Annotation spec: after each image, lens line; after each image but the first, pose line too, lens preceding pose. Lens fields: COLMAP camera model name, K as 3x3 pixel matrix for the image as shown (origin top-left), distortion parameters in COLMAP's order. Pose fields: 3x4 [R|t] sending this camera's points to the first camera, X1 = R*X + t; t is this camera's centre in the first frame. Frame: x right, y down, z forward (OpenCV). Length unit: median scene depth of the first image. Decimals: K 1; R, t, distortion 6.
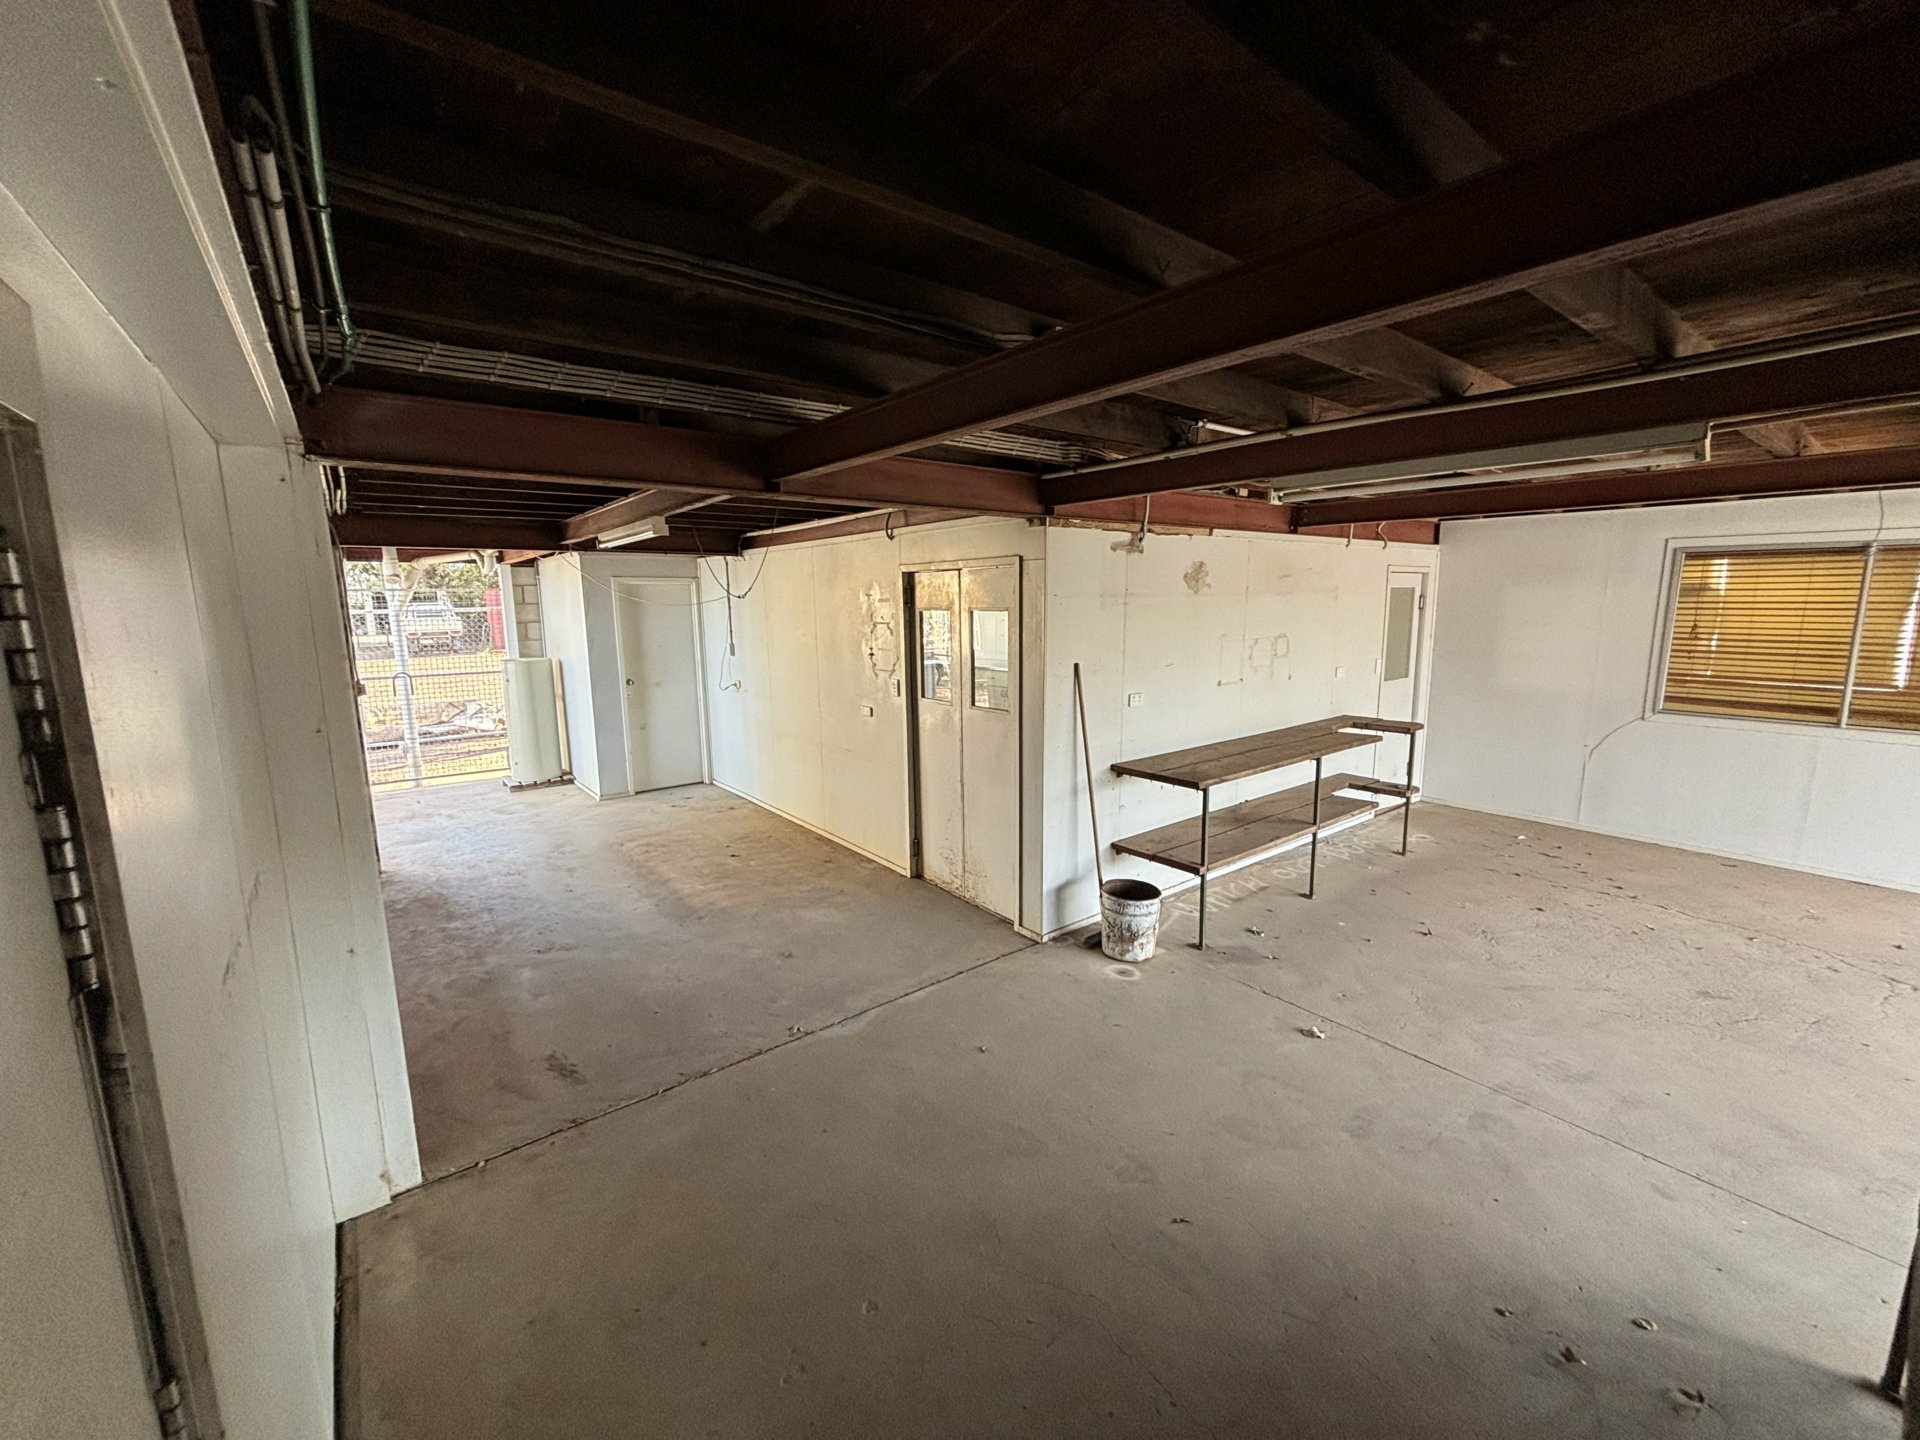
lens RADIAL K [[772.7, 0, 957.7], [0, 772.7, 718.8], [0, 0, 1]] dist [0.007218, -0.000084]
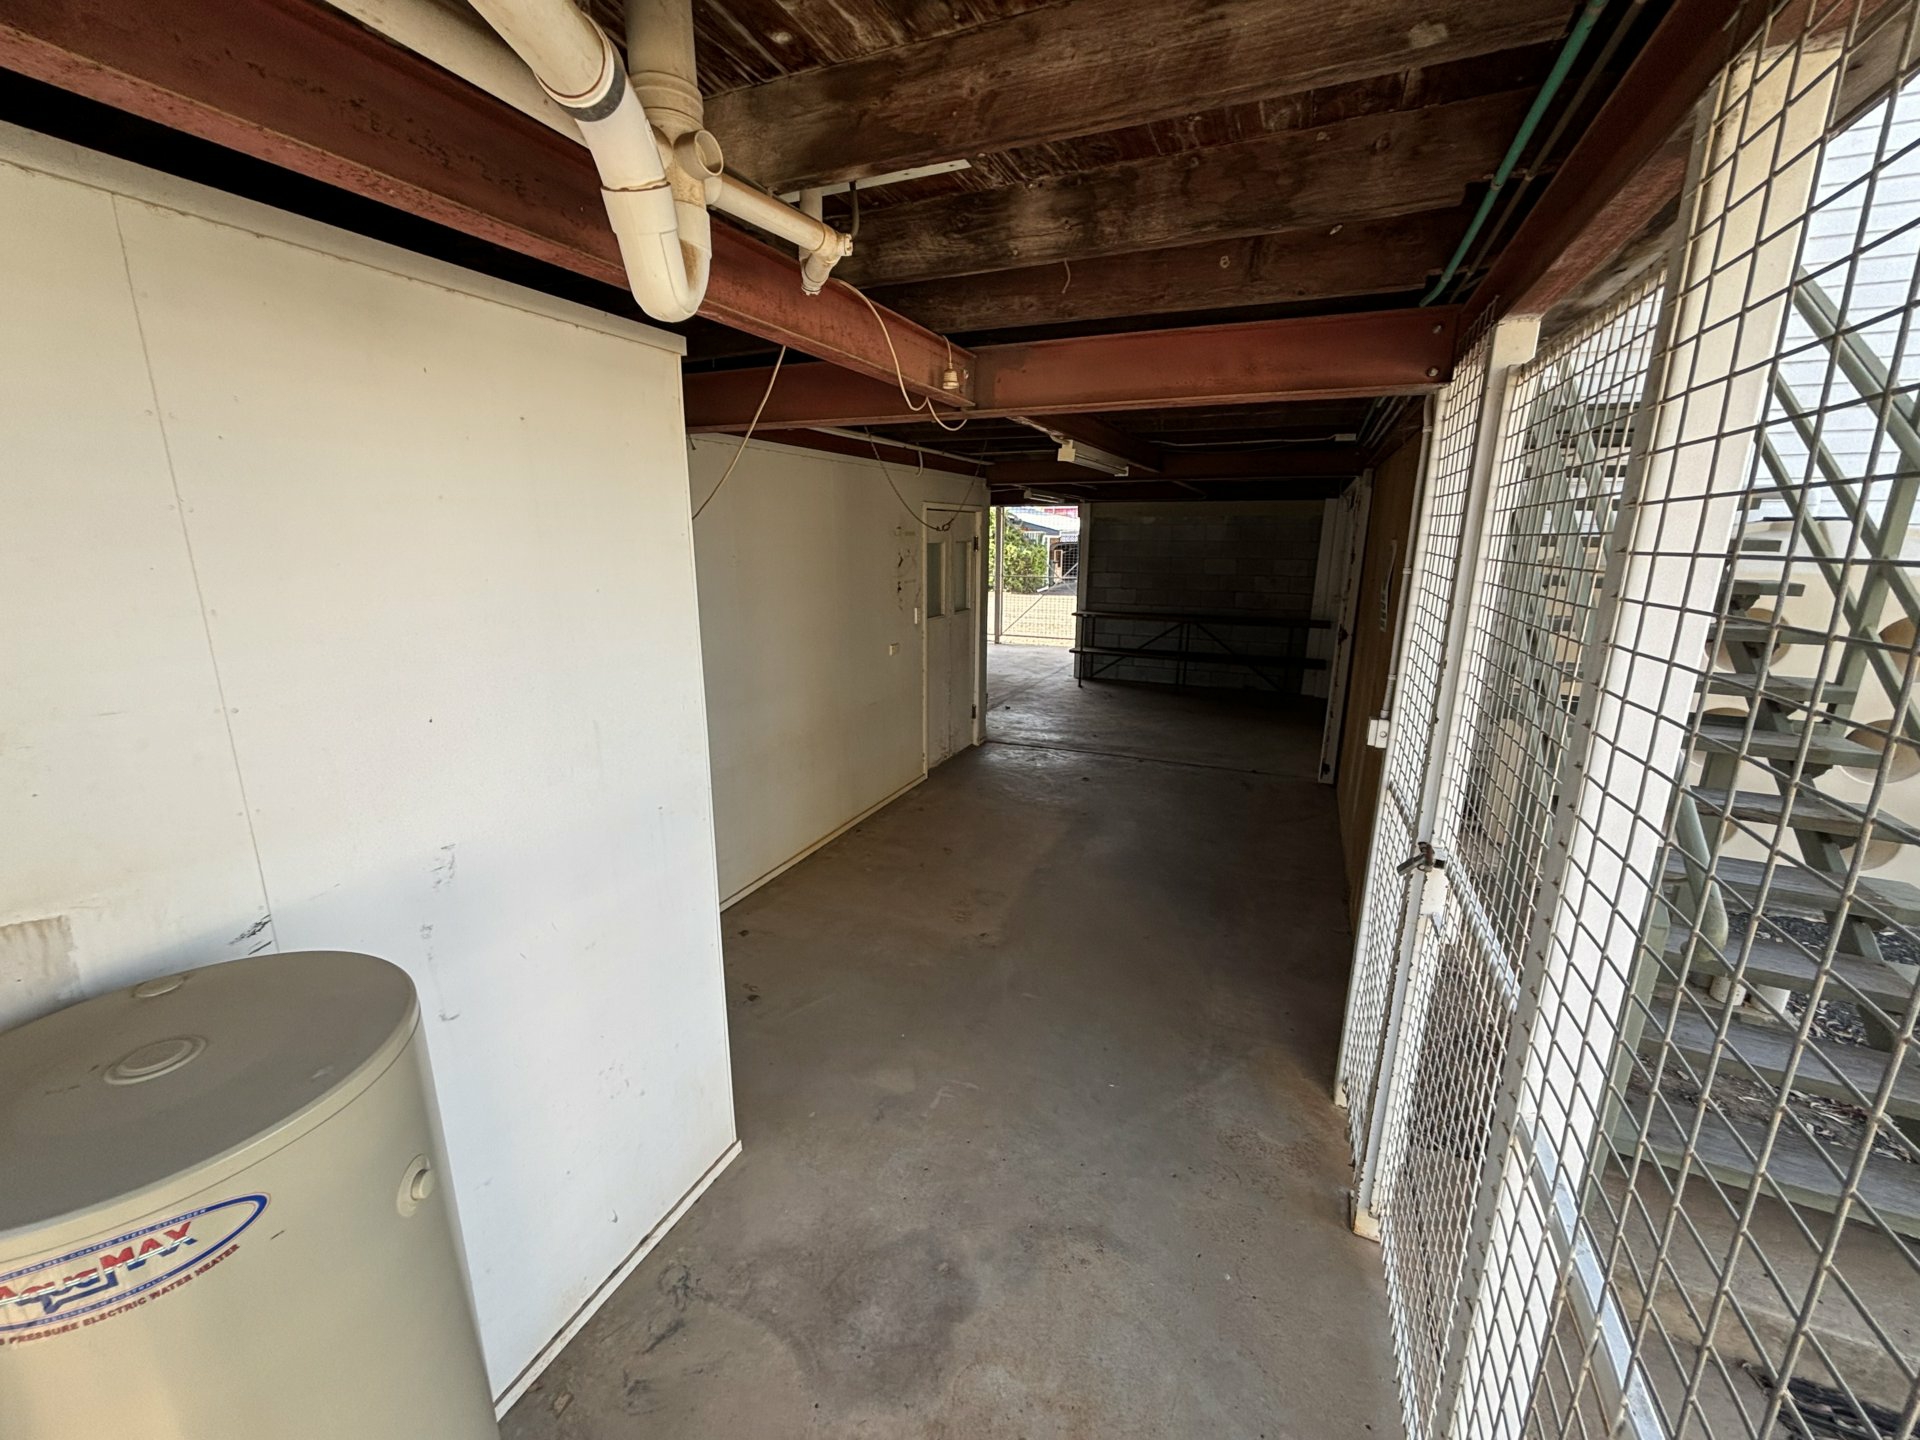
lens RADIAL K [[772.7, 0, 958.8], [0, 772.7, 722.4], [0, 0, 1]] dist [0.007218, -0.000084]
pose [[-0.474569, -0.197106, 0.857866, -1.259985], [0.141508, 0.944844, 0.295372, -0.247838], [-0.868769, 0.261569, -0.420502, 1.687919]]
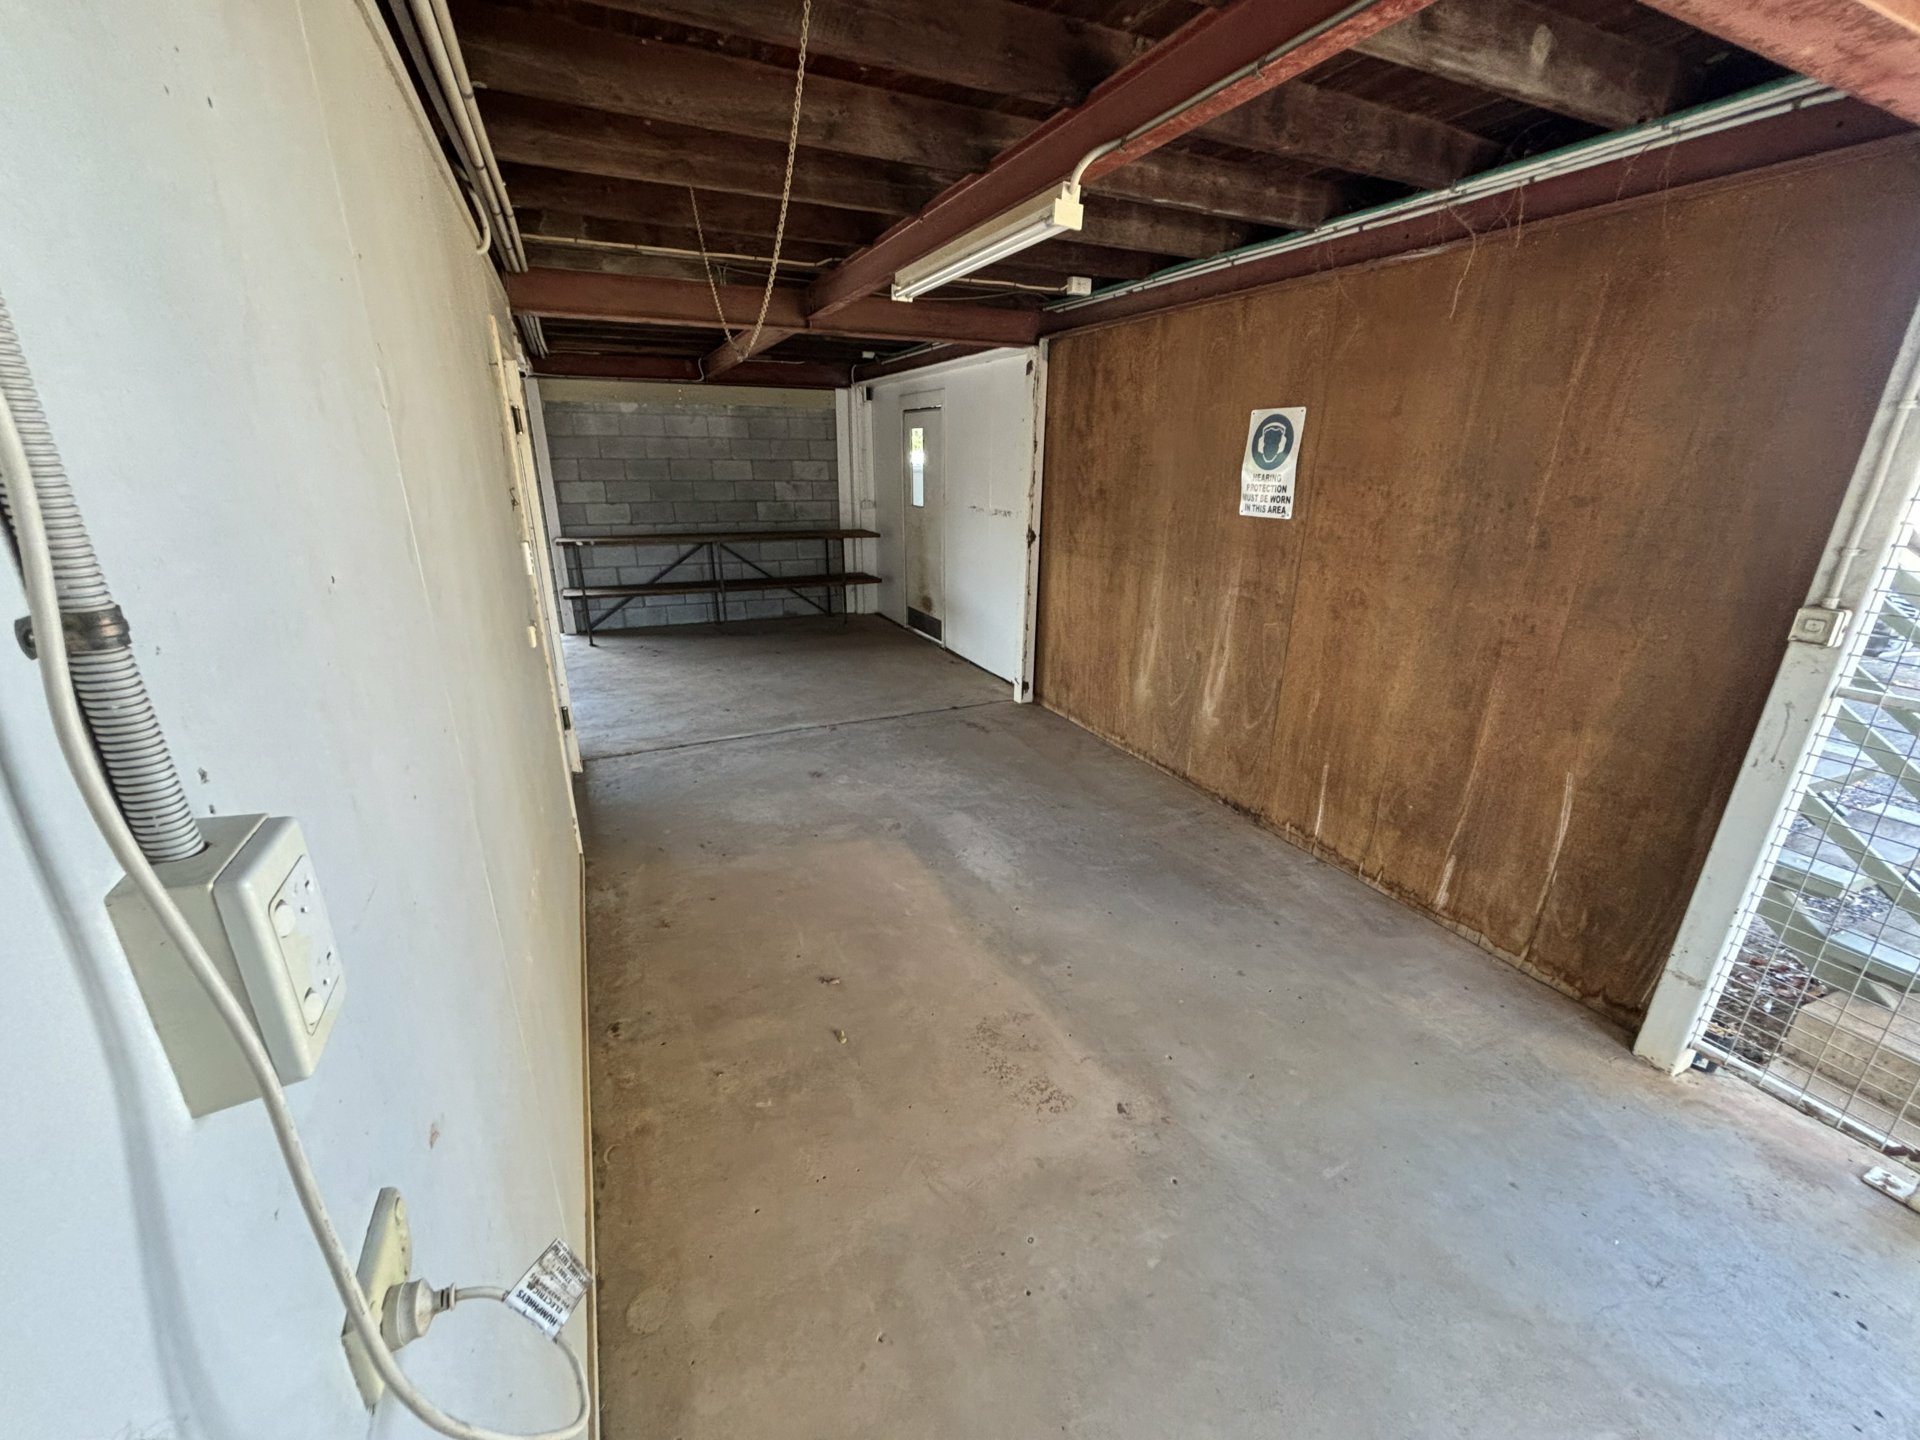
lens RADIAL K [[772.7, 0, 959.6], [0, 772.7, 723.6], [0, 0, 1]] dist [0.007218, -0.000084]
pose [[-0.973856, -0.068353, 0.216640, -0.585076], [0.041962, 0.883119, 0.467268, -0.208478], [-0.223258, 0.464143, -0.857162, 1.689219]]
